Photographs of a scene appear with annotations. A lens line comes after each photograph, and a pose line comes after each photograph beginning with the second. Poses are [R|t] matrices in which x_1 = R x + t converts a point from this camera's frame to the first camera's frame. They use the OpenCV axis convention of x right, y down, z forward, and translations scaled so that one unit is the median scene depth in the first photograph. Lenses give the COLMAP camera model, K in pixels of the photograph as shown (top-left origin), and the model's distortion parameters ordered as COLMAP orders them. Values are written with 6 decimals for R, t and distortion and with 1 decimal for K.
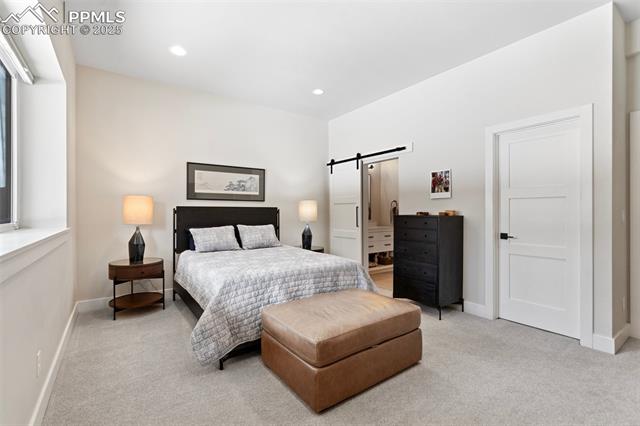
lens RADIAL K [[291.5, 0, 314.2], [0, 291.5, 211.3], [0, 0, 1]] dist [-0.000490, 0.000849]
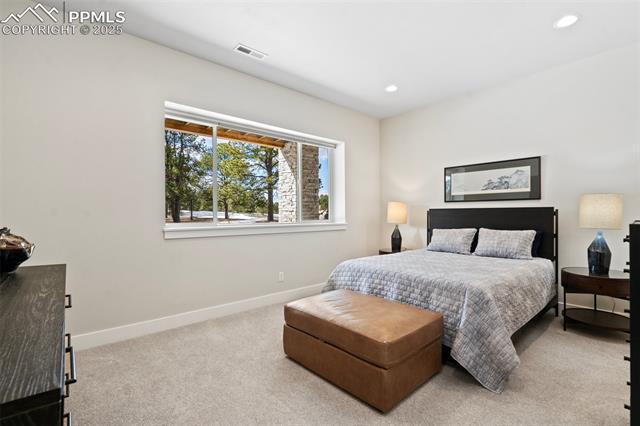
lens RADIAL K [[291.5, 0, 313.8], [0, 291.5, 214.5], [0, 0, 1]] dist [-0.000490, 0.000849]
pose [[0.100935, -0.000017, -0.994893, 0.577313], [0.003425, 0.999994, 0.000330, 0.002272], [0.994887, -0.003441, 0.100935, 0.397625]]
